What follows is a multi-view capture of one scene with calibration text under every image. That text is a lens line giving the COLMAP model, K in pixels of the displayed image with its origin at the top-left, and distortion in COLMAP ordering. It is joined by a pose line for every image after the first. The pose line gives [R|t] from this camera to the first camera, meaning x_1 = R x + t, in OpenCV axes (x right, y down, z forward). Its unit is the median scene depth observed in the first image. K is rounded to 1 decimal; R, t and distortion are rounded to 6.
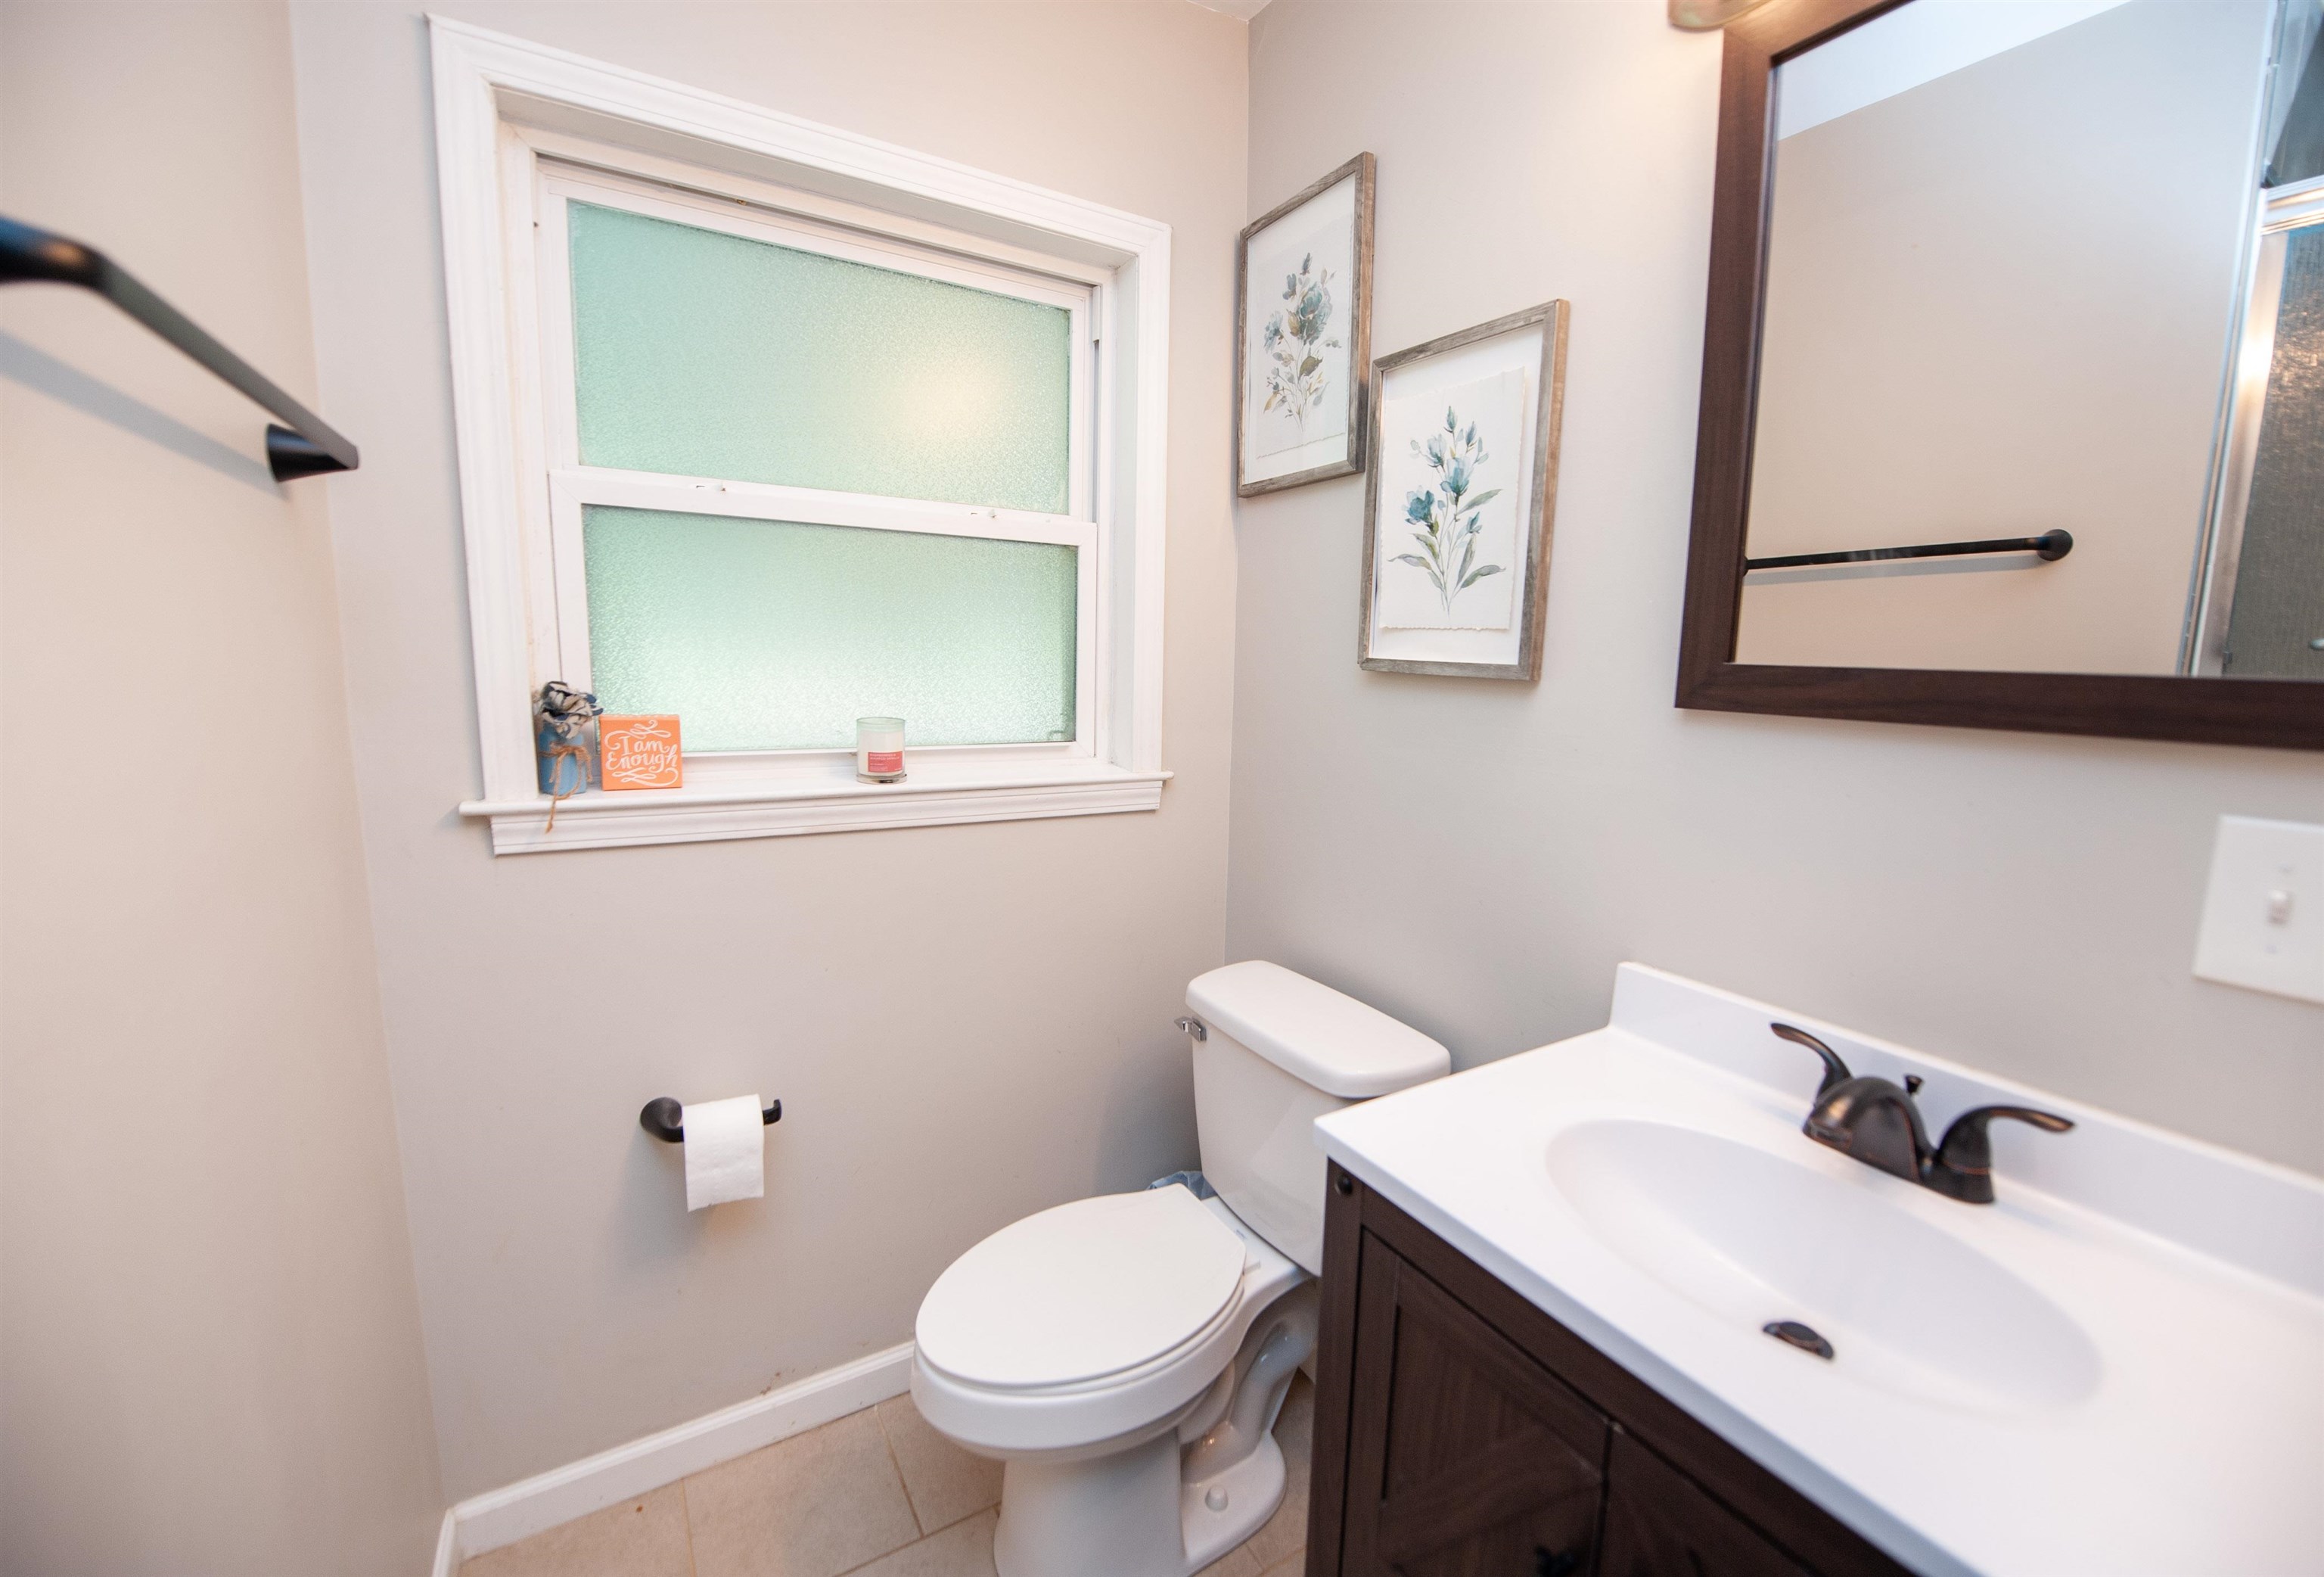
lens RADIAL K [[950.9, 0, 1194.0], [0, 950.9, 793.0], [0, 0, 1]] dist [-0.014235, -0.000058]
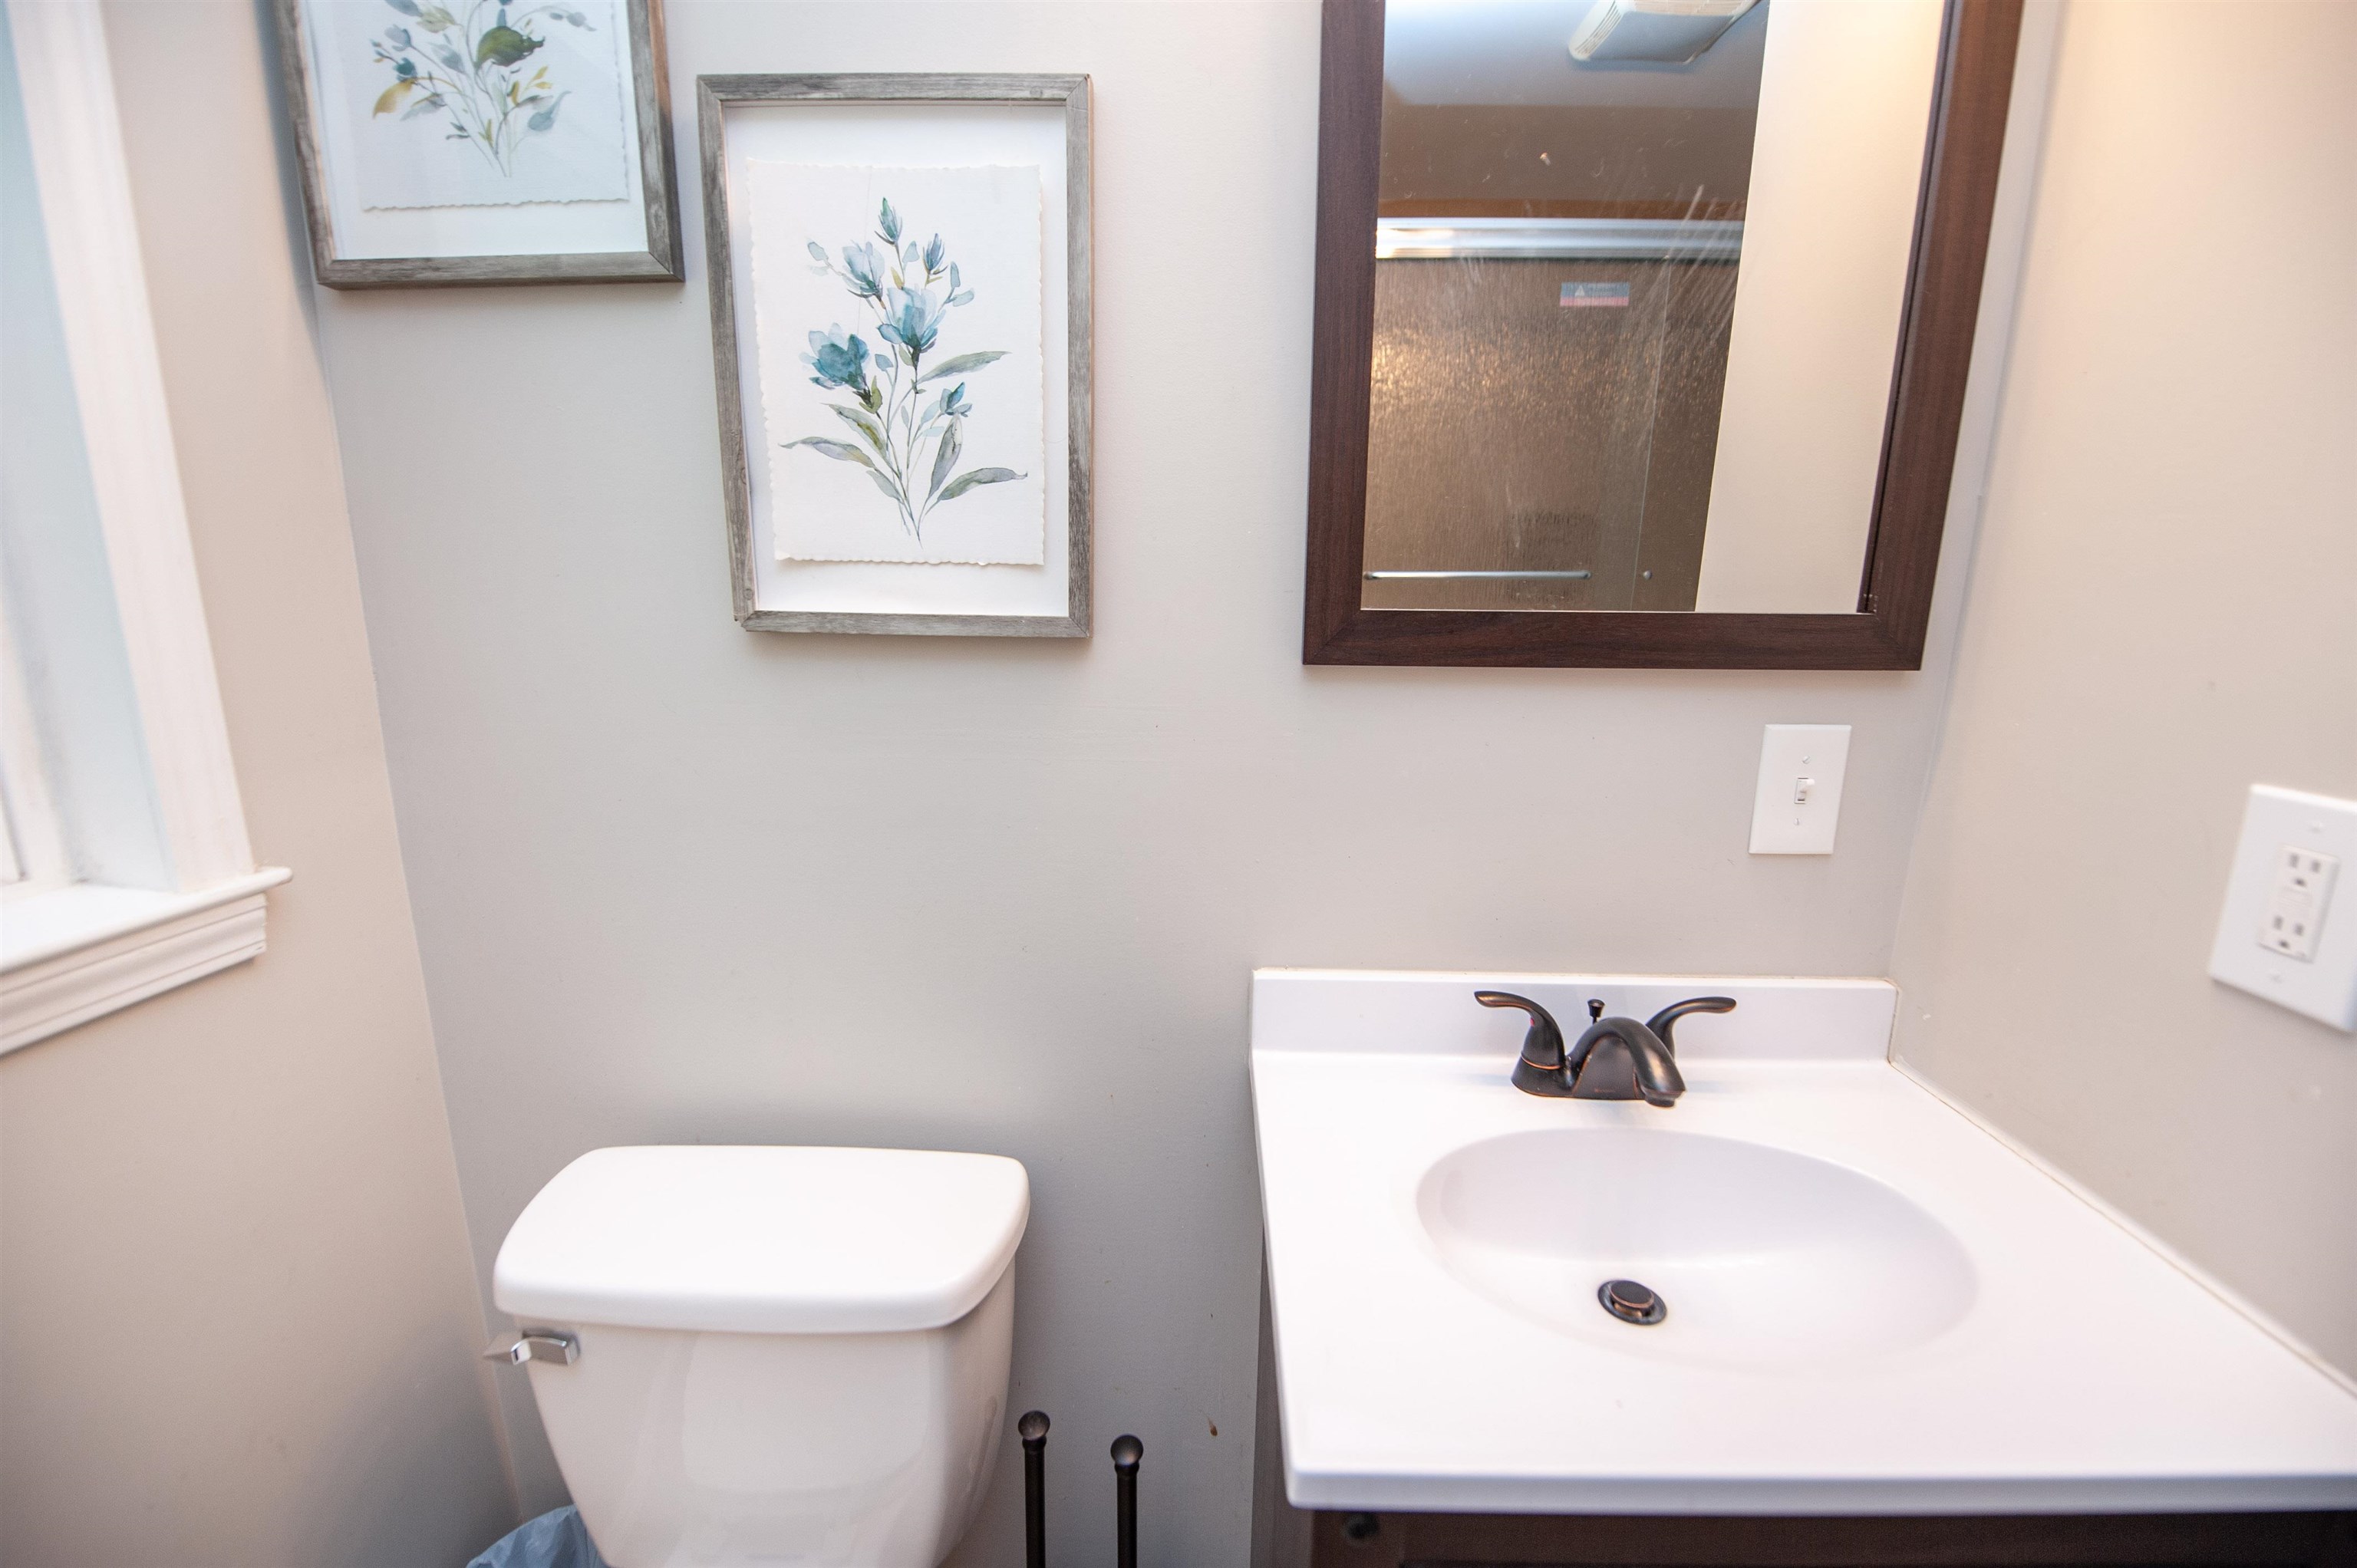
lens RADIAL K [[954.2, 0, 1176.5], [0, 954.2, 790.5], [0, 0, 1]] dist [-0.015088, -0.004387]
pose [[0.549736, -0.193531, 0.812611, -0.189707], [0.129953, 0.980762, 0.145663, -0.089310], [-0.825169, 0.025525, 0.564310, 0.476017]]
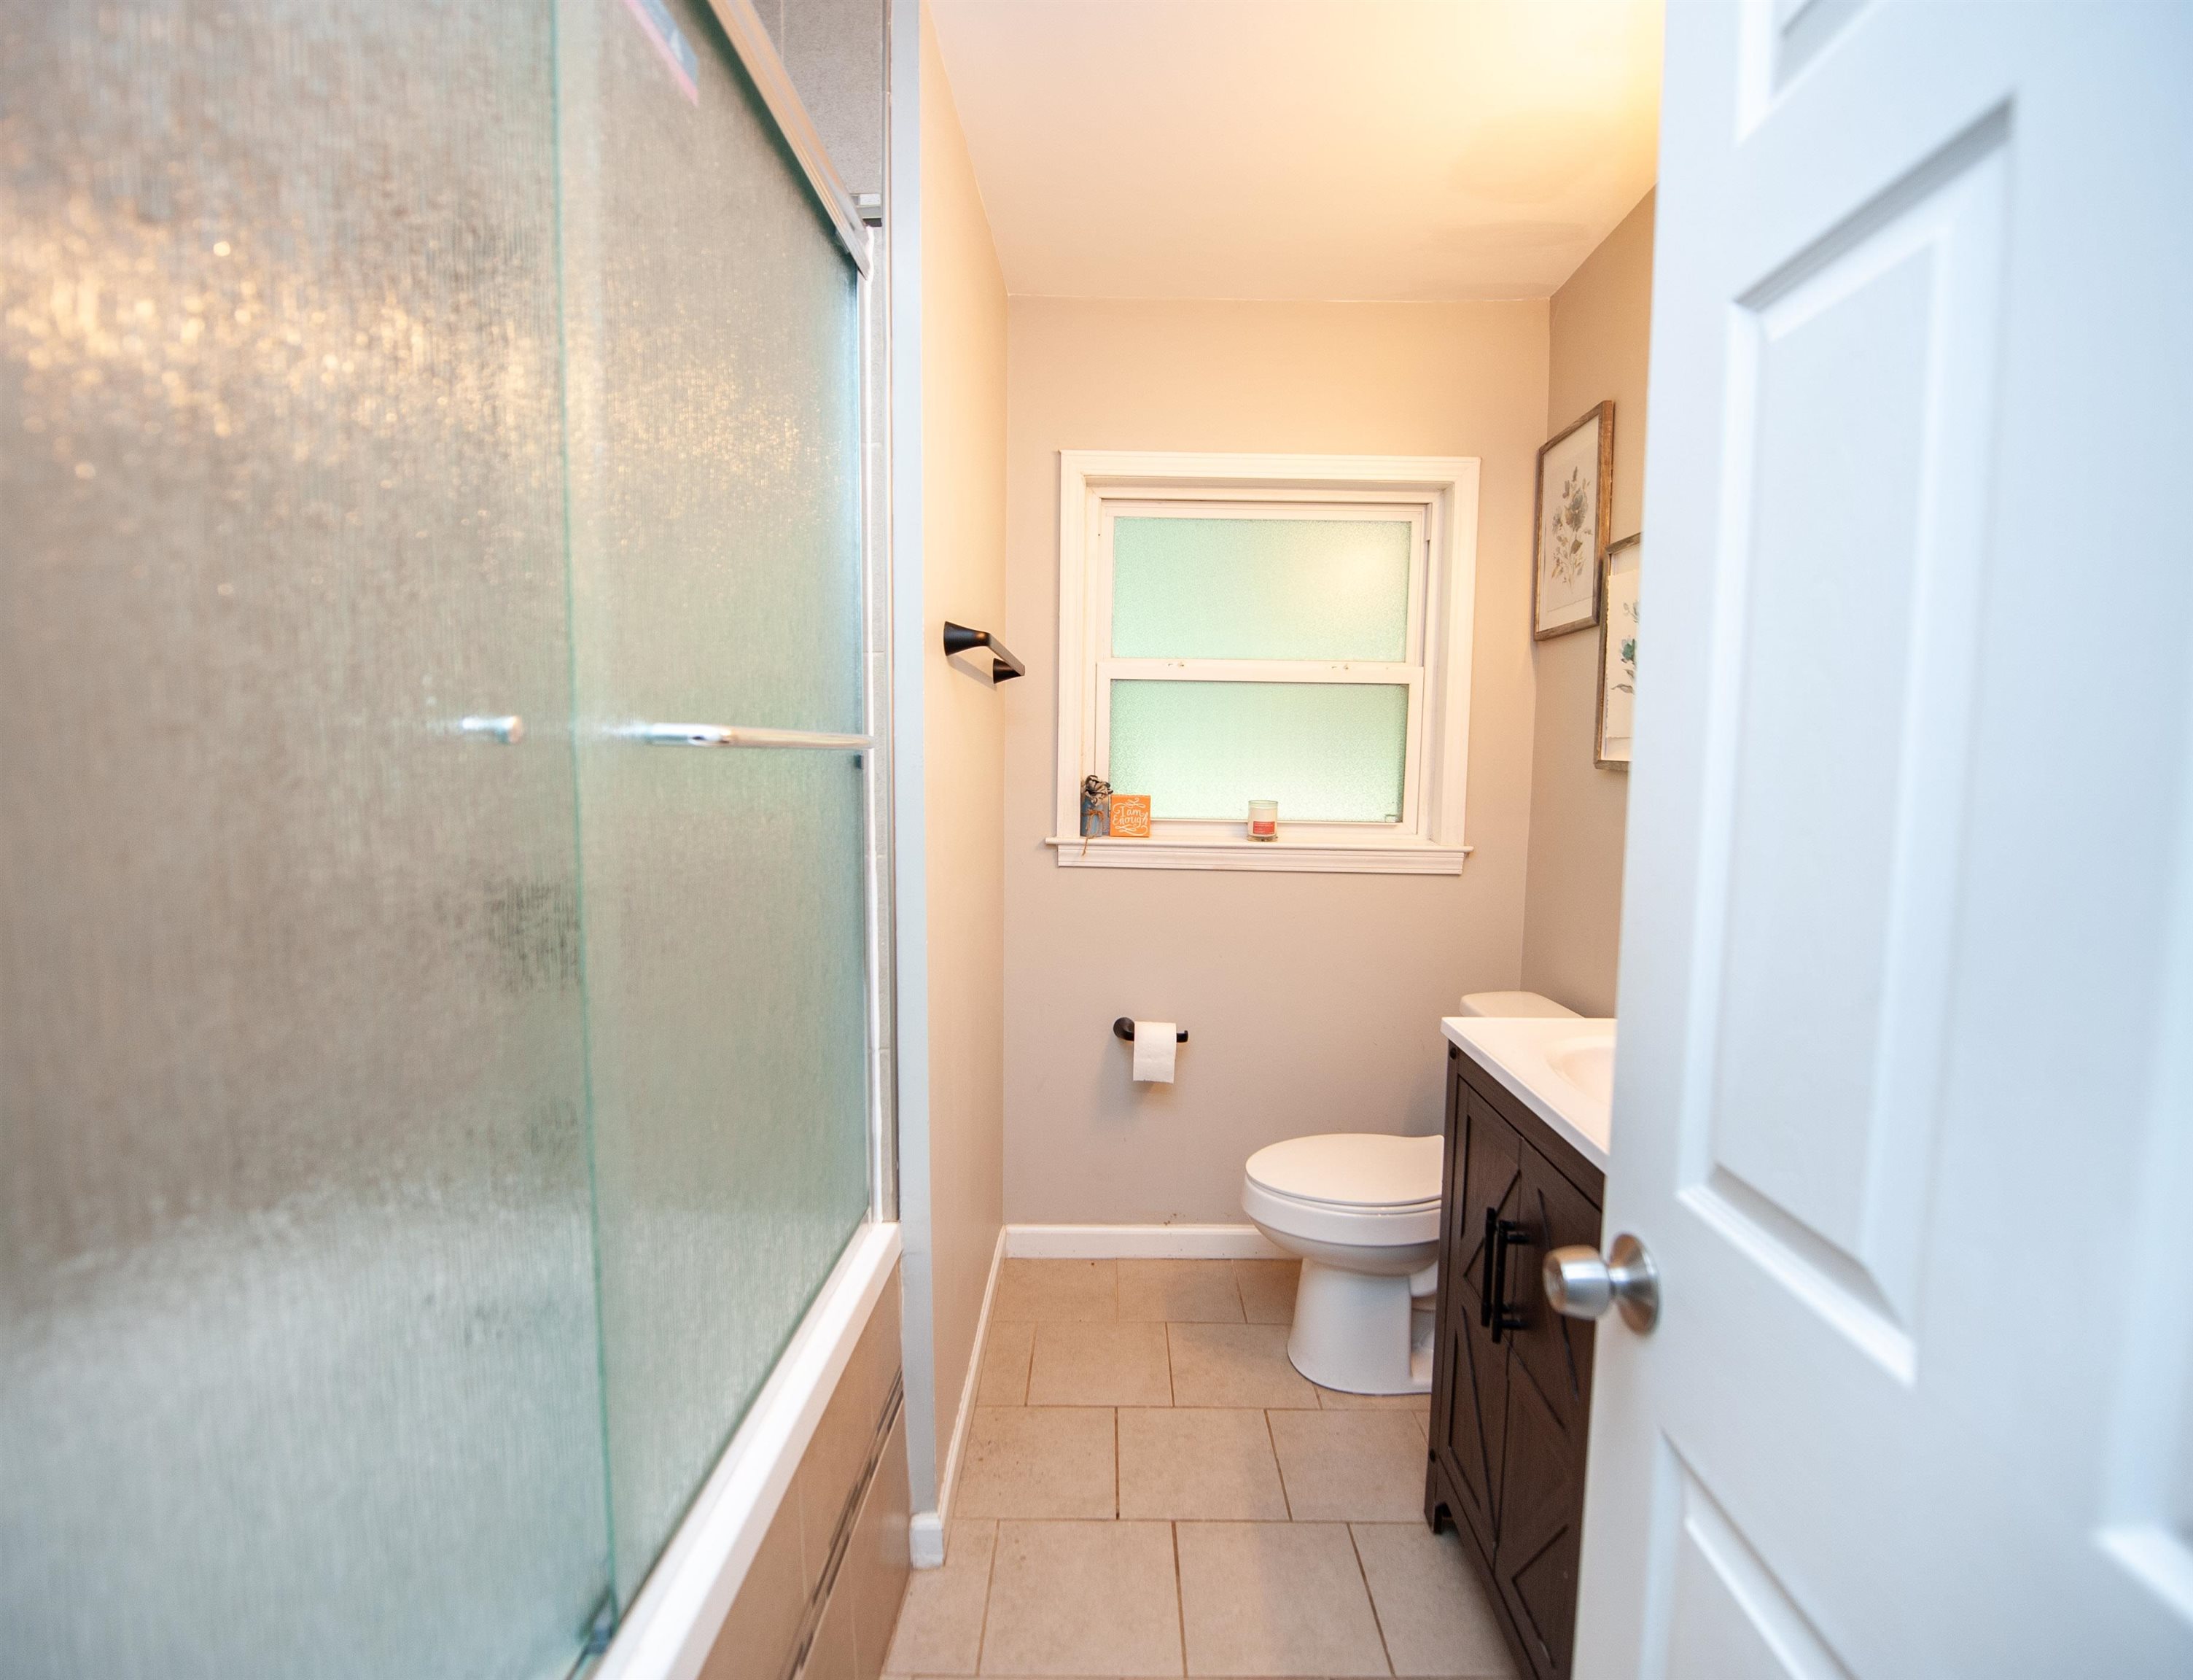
lens RADIAL K [[1029.5, 0, 1074.1], [0, 1029.5, 844.9], [0, 0, 1]] dist [-0.011052, -0.010299]
pose [[0.828902, 0.036702, -0.558188, 0.405719], [-0.076066, 0.995972, -0.047470, 0.110584], [0.554198, 0.081807, 0.828355, -0.647697]]
